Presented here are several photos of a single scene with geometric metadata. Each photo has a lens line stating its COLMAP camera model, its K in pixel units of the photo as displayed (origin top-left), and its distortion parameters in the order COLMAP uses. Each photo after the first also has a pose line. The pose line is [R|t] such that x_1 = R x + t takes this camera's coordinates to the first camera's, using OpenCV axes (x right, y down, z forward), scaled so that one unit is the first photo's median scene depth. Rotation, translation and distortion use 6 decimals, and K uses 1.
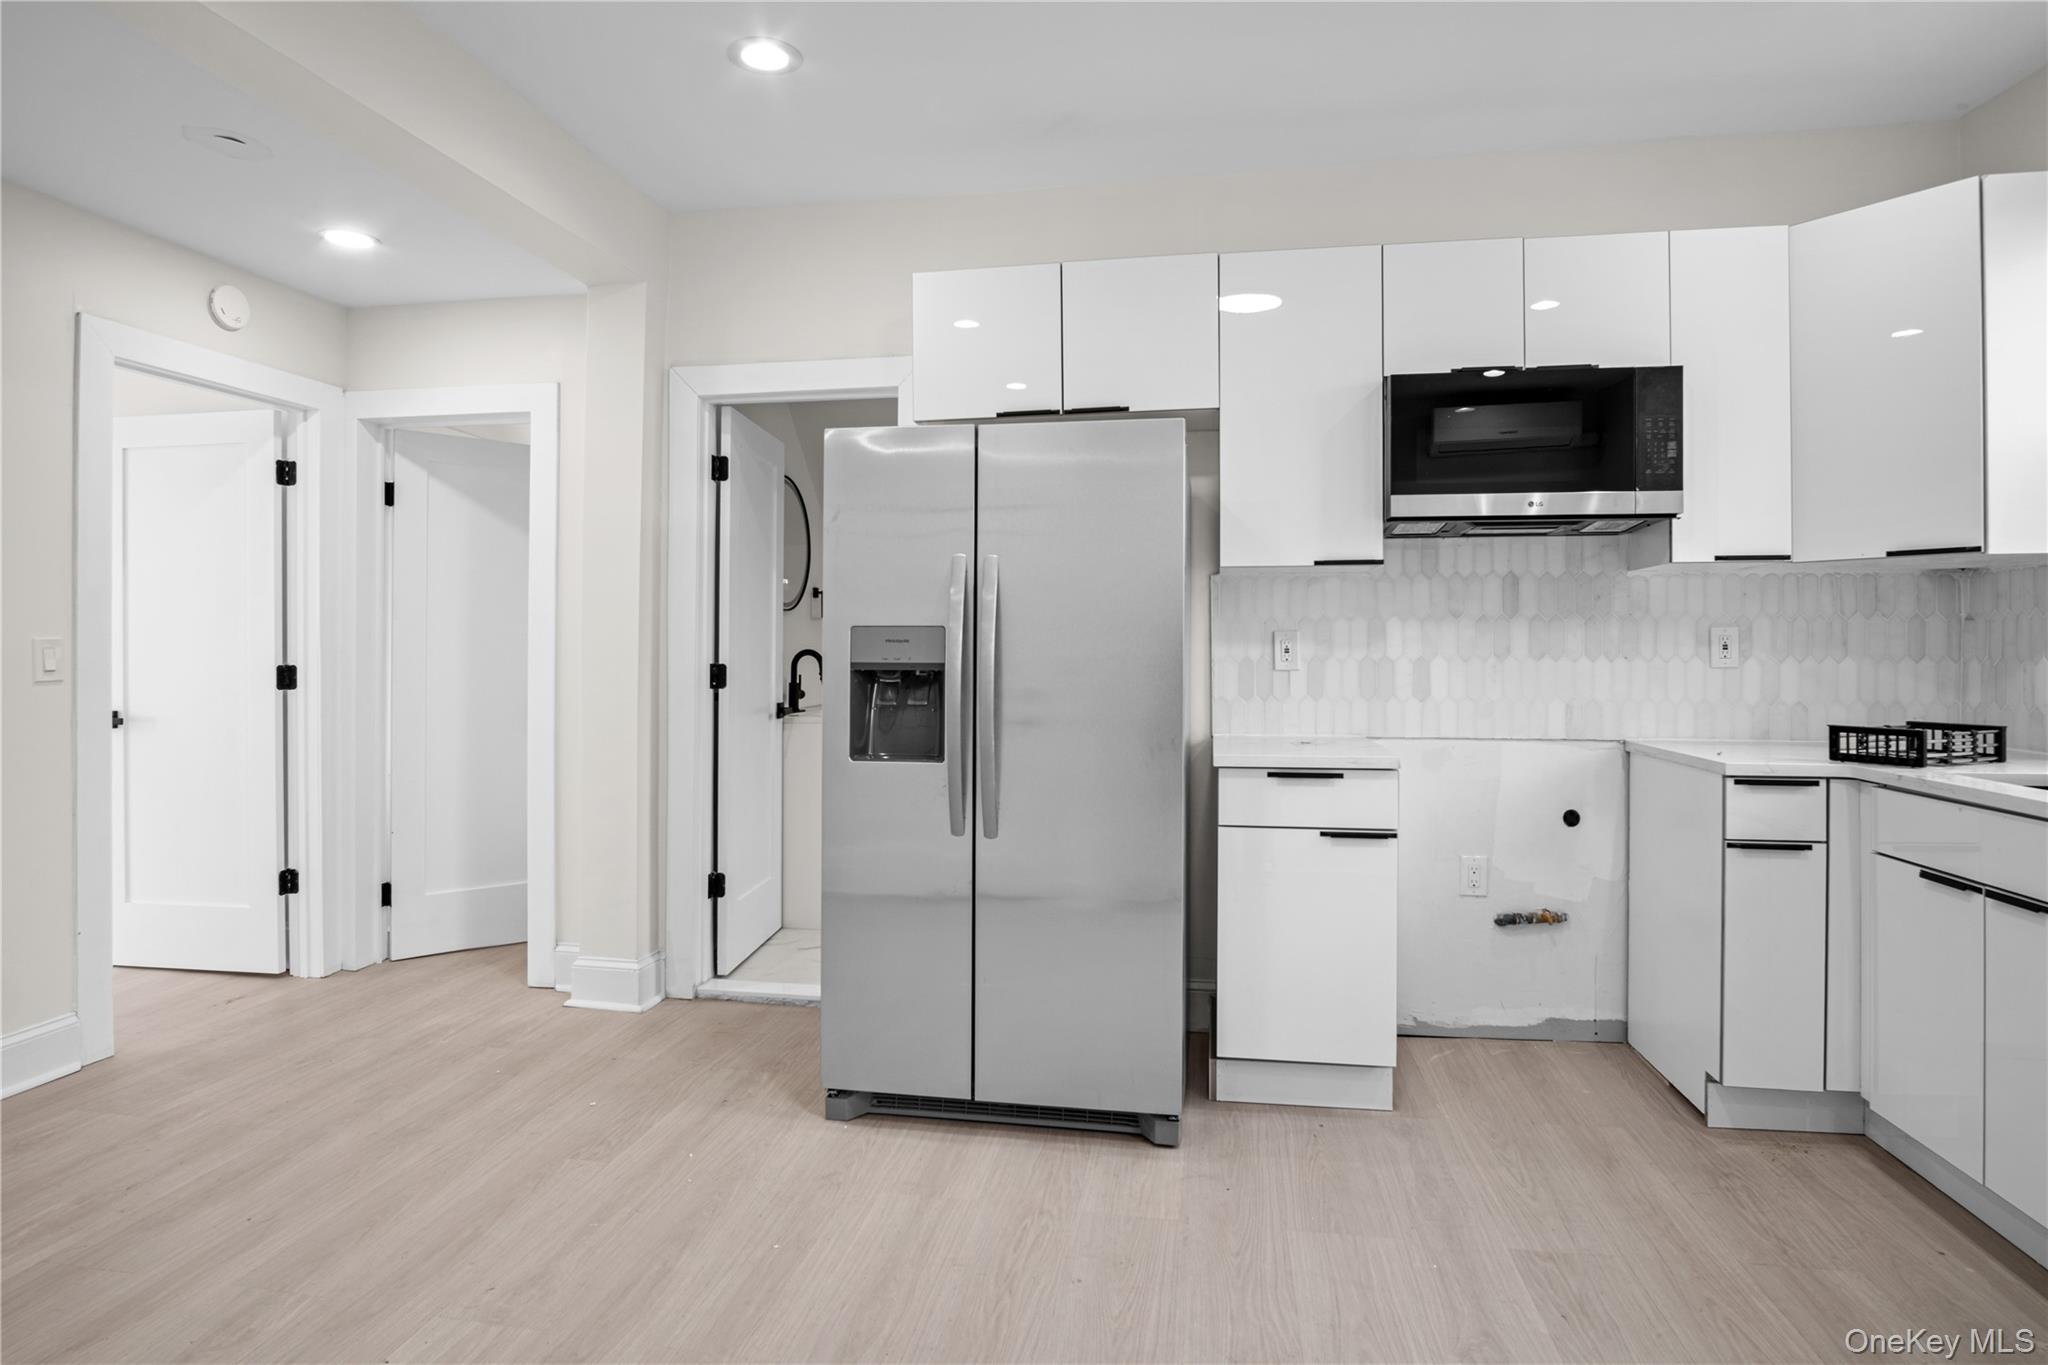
lens RADIAL K [[1100.7, 0, 1030.9], [0, 1100.7, 657.5], [0, 0, 1]] dist [-0.035095, 0.000603]
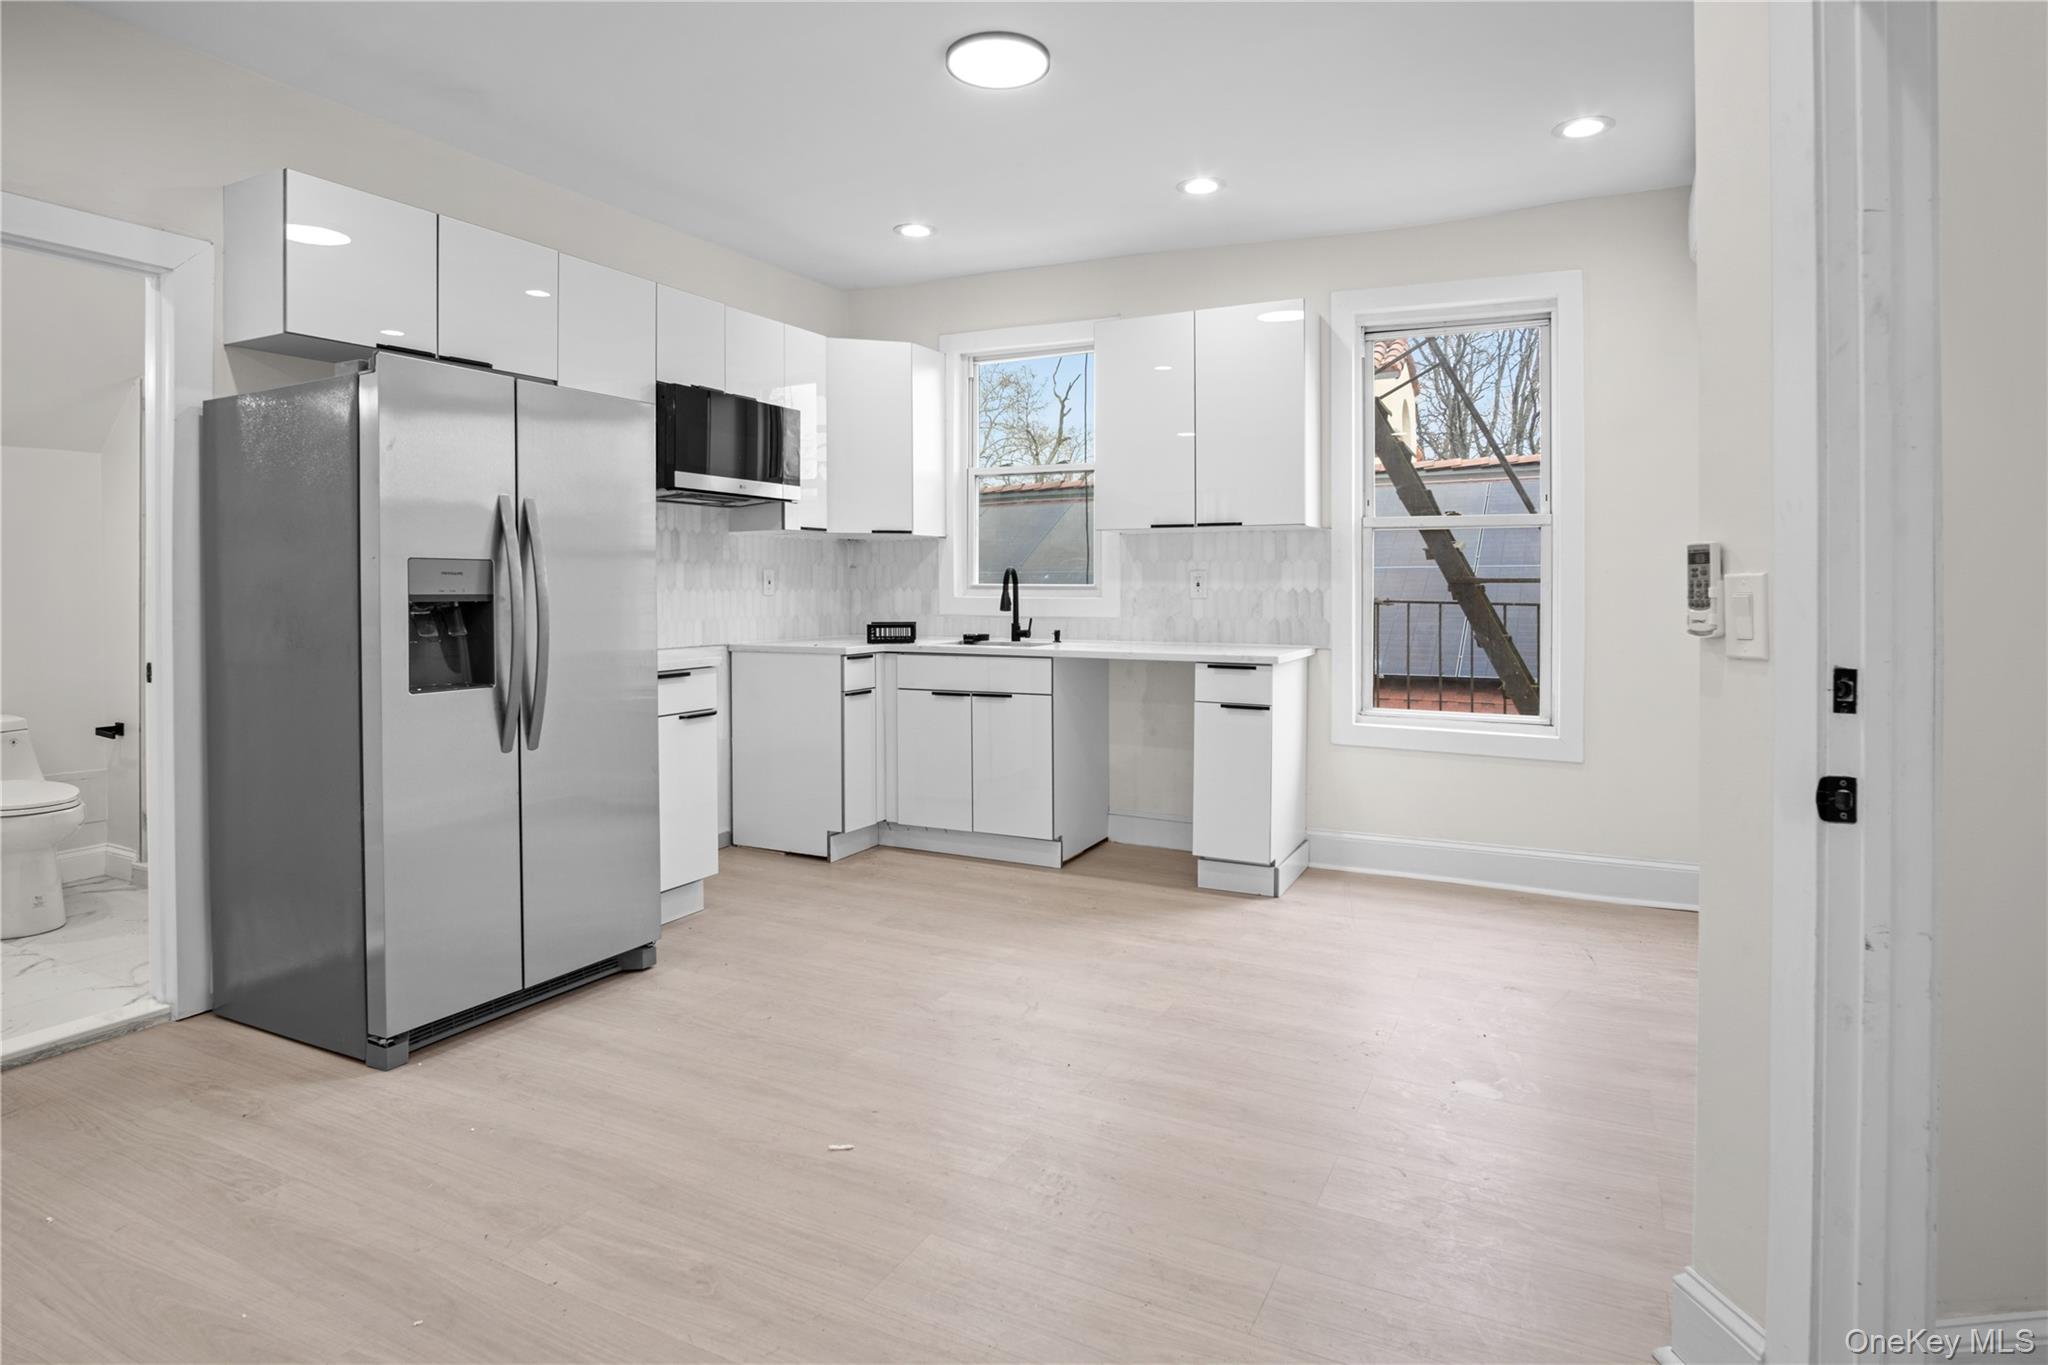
lens RADIAL K [[1124.7, 0, 1023.5], [0, 1124.7, 620.4], [0, 0, 1]] dist [-0.031238, 0.001111]
pose [[0.299952, -0.030099, 0.953479, -0.949743], [0.016187, 0.999519, 0.026460, 0.009961], [-0.953817, 0.007497, 0.300295, 0.173773]]
